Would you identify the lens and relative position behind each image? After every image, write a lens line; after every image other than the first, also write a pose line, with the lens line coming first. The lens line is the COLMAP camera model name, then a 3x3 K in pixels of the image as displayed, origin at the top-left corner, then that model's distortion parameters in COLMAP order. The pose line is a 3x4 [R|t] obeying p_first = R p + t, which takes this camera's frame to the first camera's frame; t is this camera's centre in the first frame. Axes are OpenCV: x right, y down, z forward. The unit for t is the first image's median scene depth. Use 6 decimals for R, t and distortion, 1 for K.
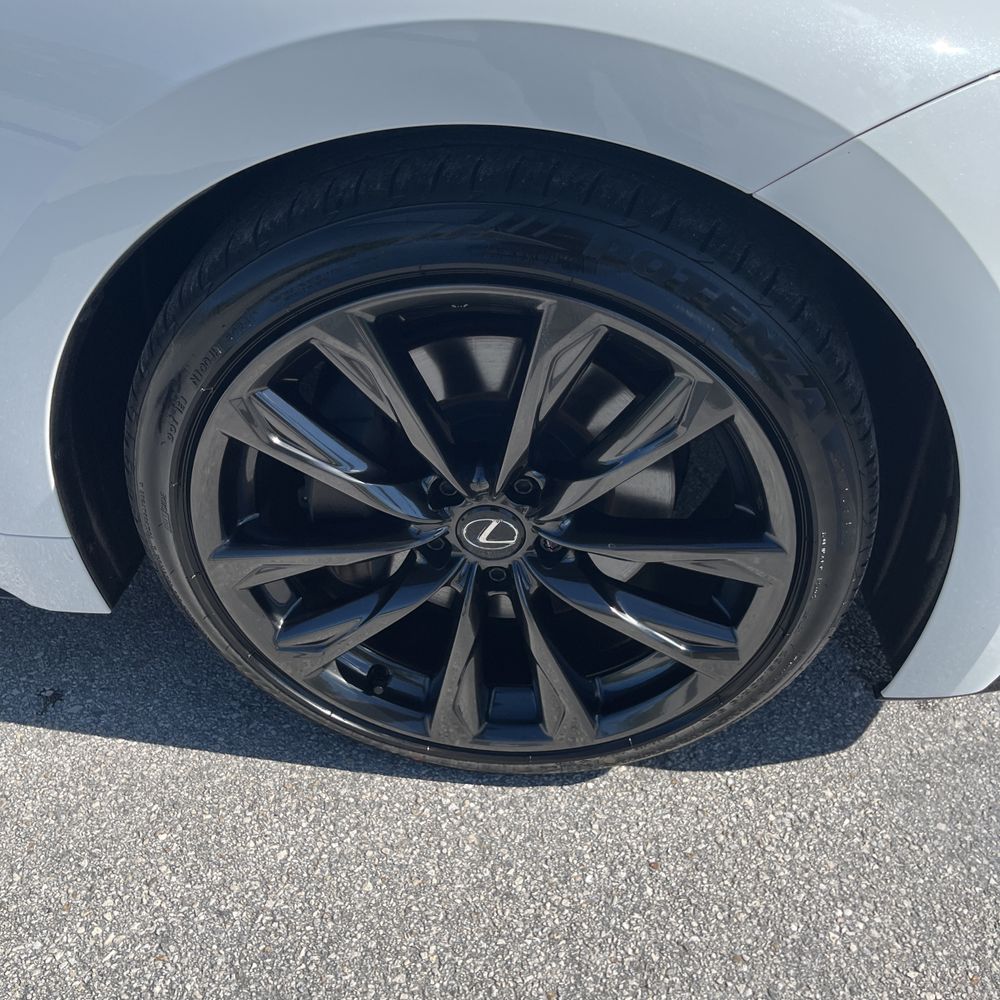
lens RADIAL K [[1010.0, 0, 498.1], [0, 1010.0, 495.7], [0, 0, 1]] dist [0.017319, 0.008832]
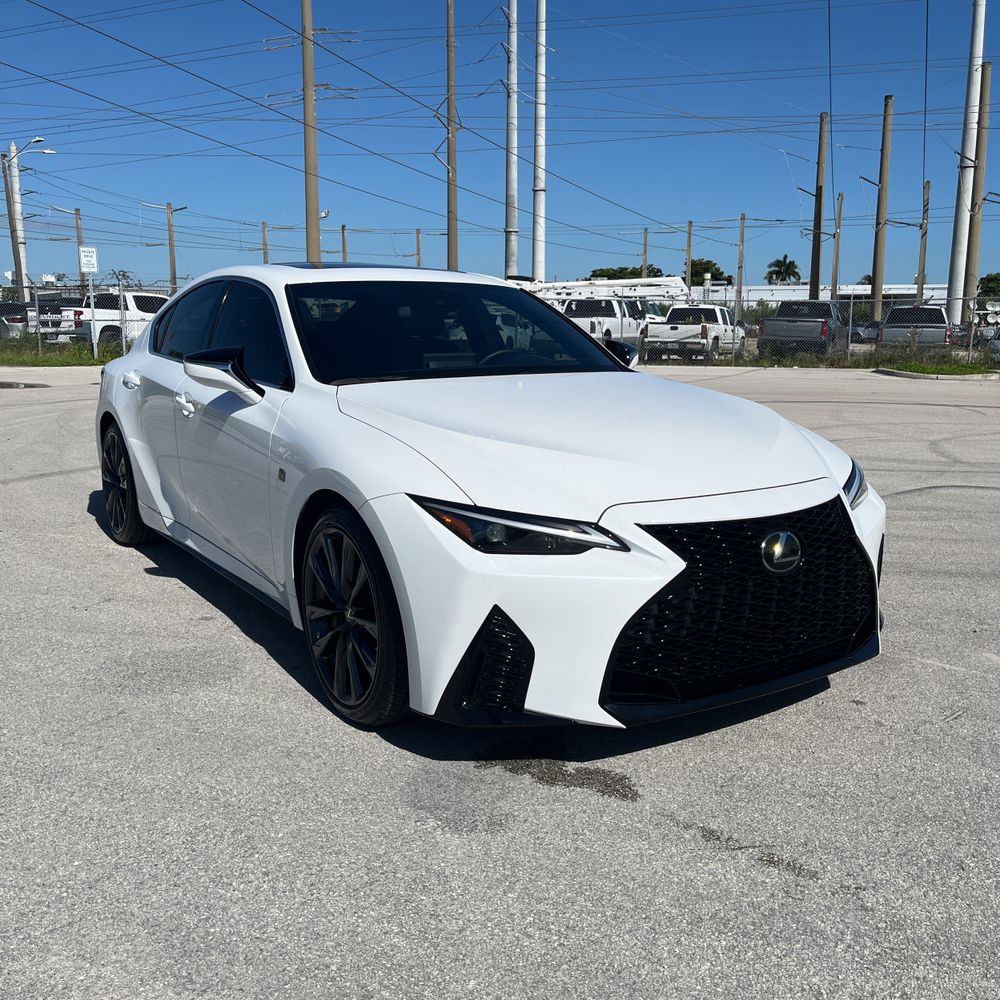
lens RADIAL K [[1002.7, 0, 512.3], [0, 1002.7, 499.9], [0, 0, 1]] dist [0.019725, 0.006091]
pose [[0.627450, 0.112468, -0.770492, 2.727264], [-0.466815, 0.846305, -0.256616, 0.304661], [0.623210, 0.520691, 0.583516, -0.742341]]
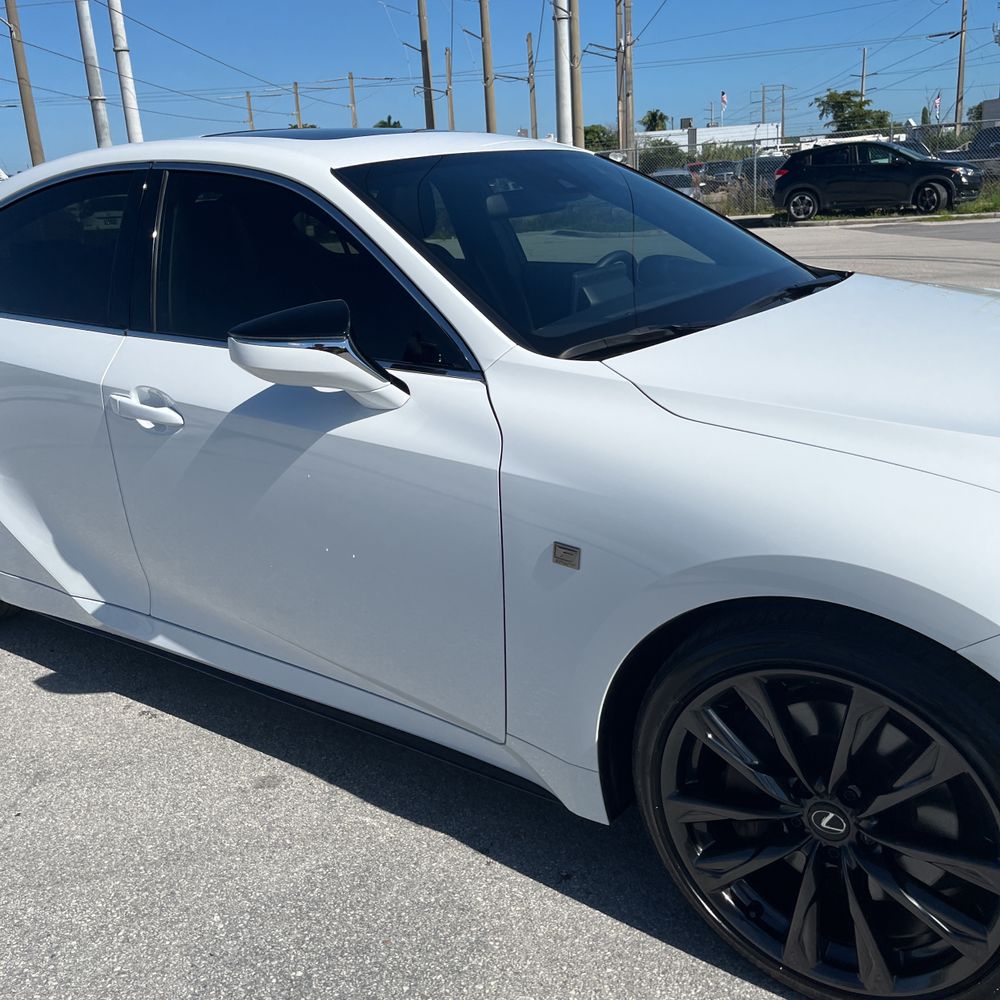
lens RADIAL K [[1000.4, 0, 500.0], [0, 1000.4, 500.0], [0, 0, 1]] dist [0.037635, -0.031417]
pose [[0.856779, 0.079887, -0.509458, 0.323679], [-0.245623, 0.931884, -0.266949, 0.116288], [0.453430, 0.353851, 0.818041, -0.769598]]
